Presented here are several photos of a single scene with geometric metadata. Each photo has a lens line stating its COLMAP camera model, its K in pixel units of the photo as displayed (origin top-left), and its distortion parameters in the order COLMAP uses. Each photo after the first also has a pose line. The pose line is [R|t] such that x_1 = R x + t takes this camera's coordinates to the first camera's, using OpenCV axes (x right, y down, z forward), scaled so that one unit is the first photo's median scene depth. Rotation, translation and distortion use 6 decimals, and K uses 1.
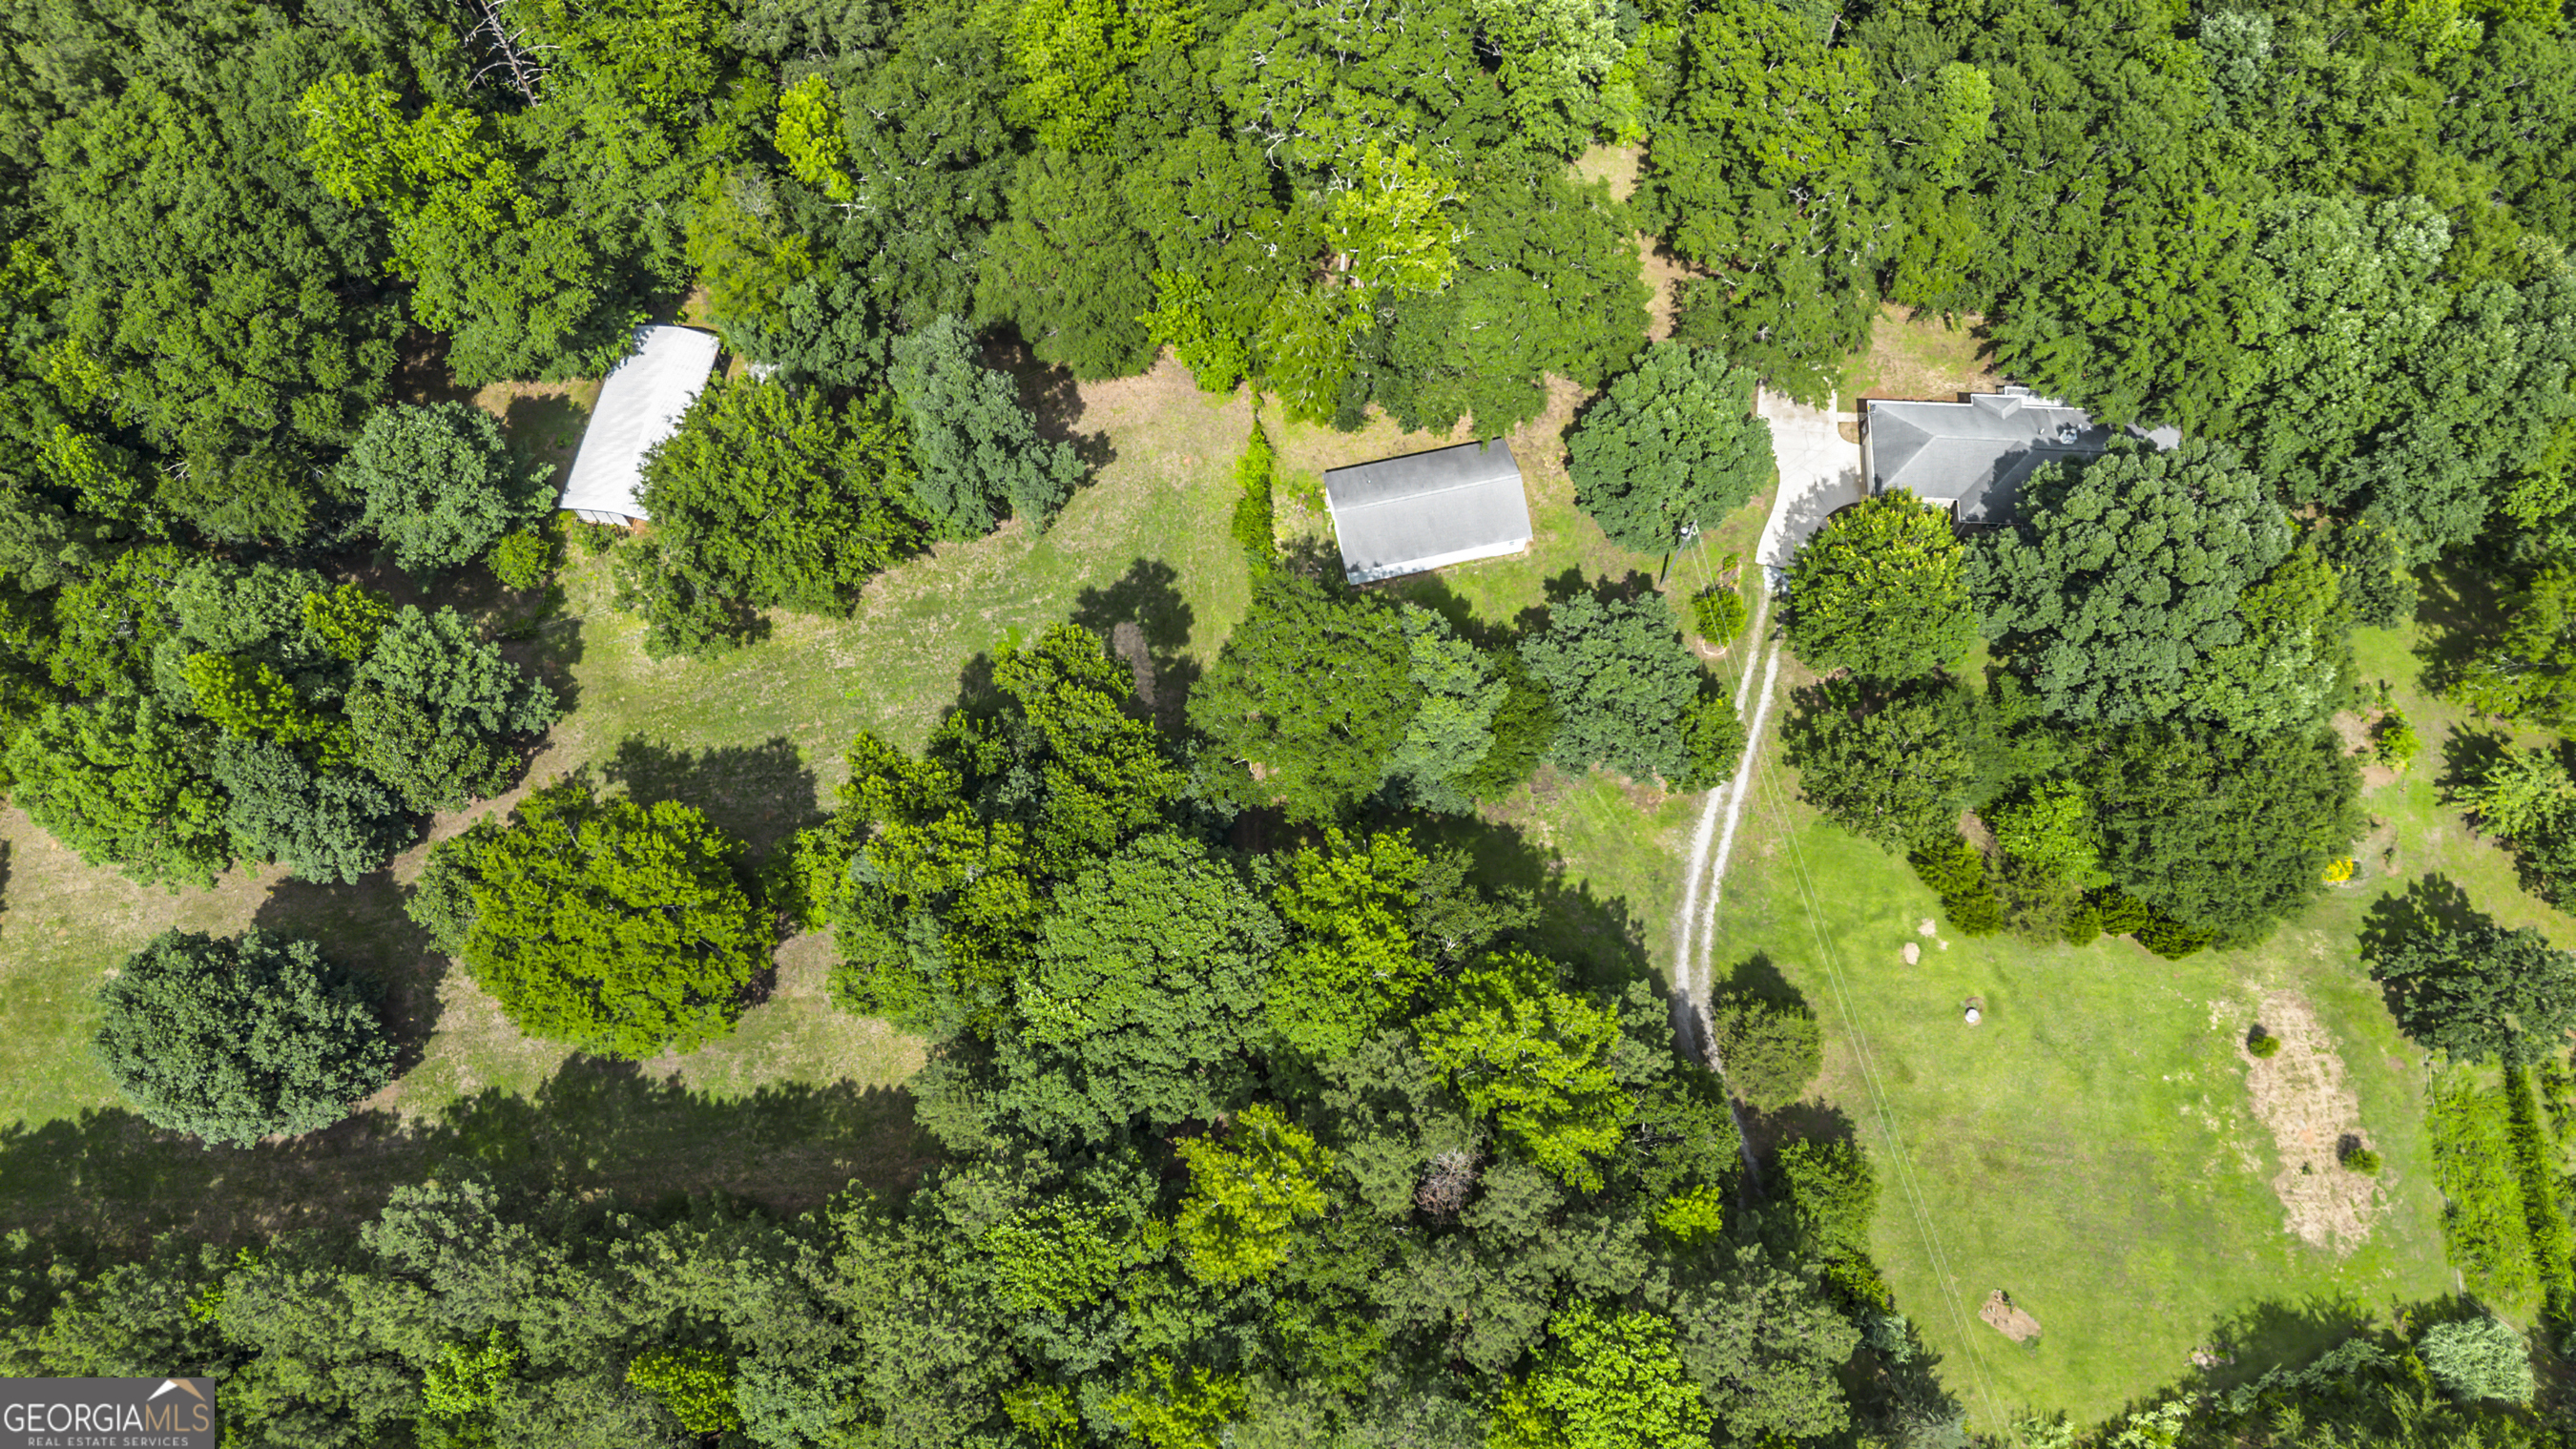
lens RADIAL K [[1835.9, 0, 1288.0], [0, 1835.9, 724.5], [0, 0, 1]] dist [0.040190, -0.052513]
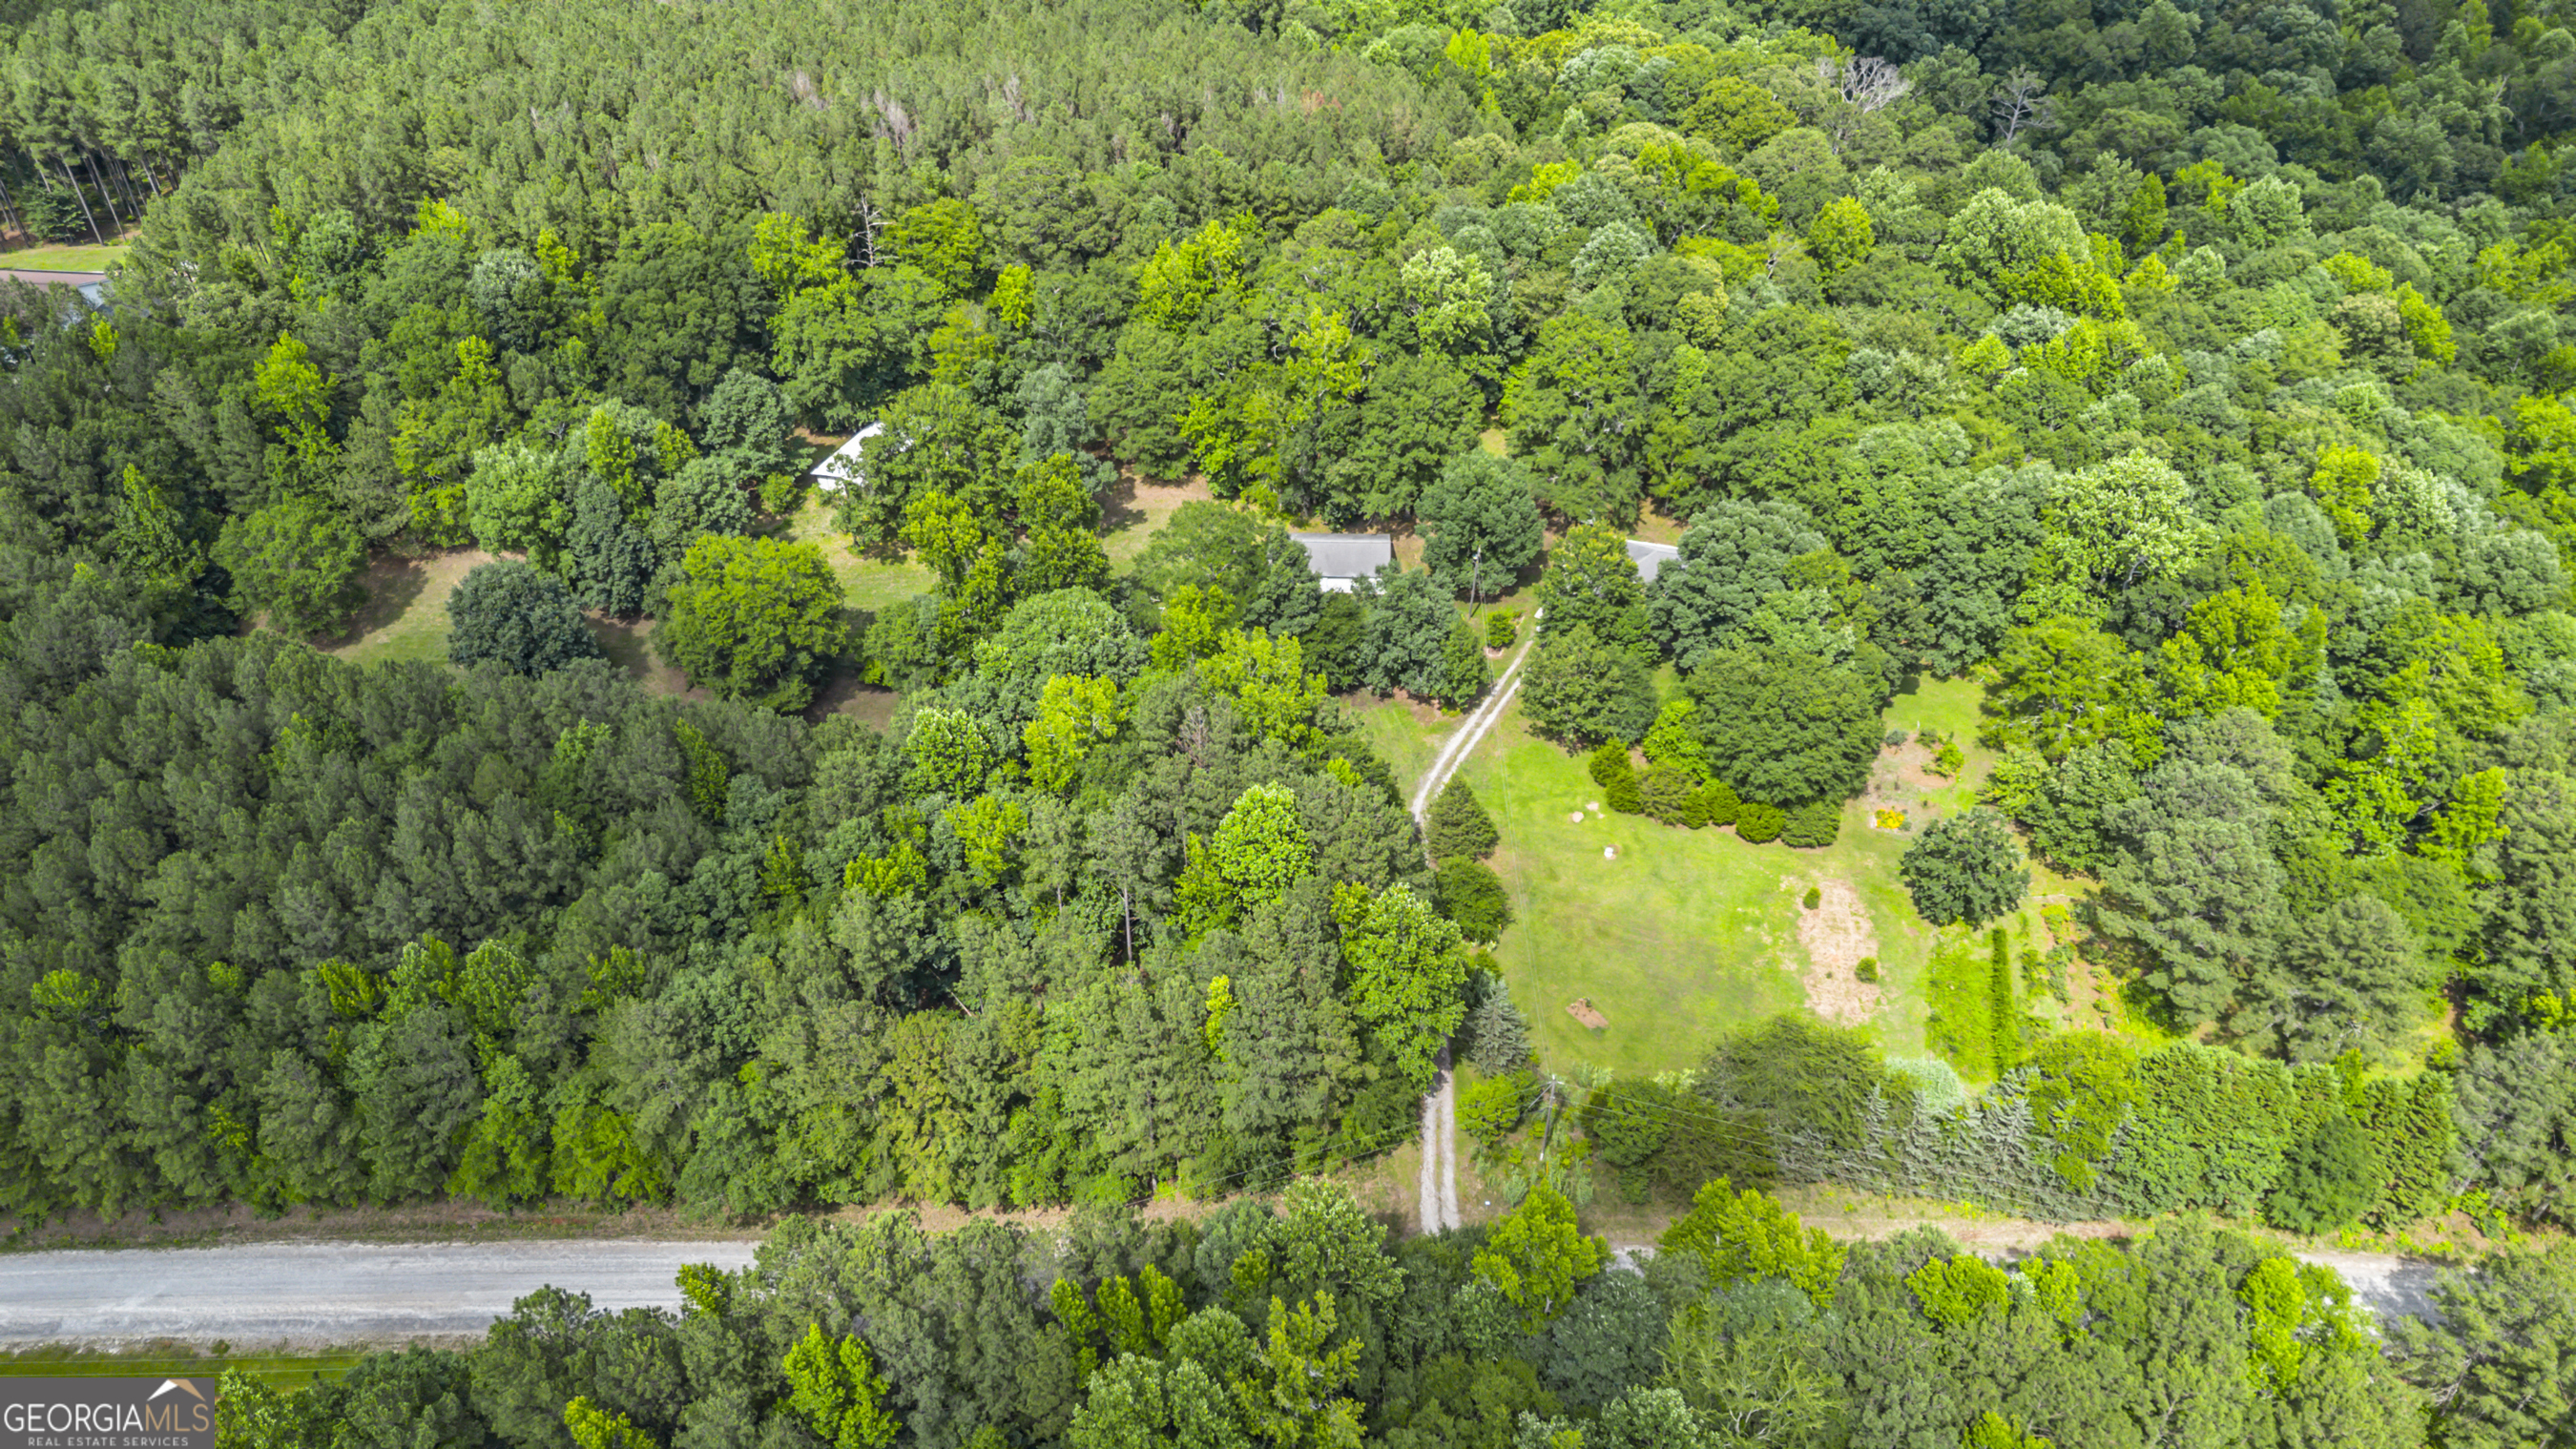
lens RADIAL K [[1879.5, 0, 1288.0], [0, 1879.5, 724.5], [0, 0, 1]] dist [0.001242, 0.000160]
pose [[0.971657, 0.149590, -0.183043, 0.381283], [-0.219380, 0.859048, -0.462502, 0.798386], [0.088057, 0.489550, 0.867518, -0.326817]]
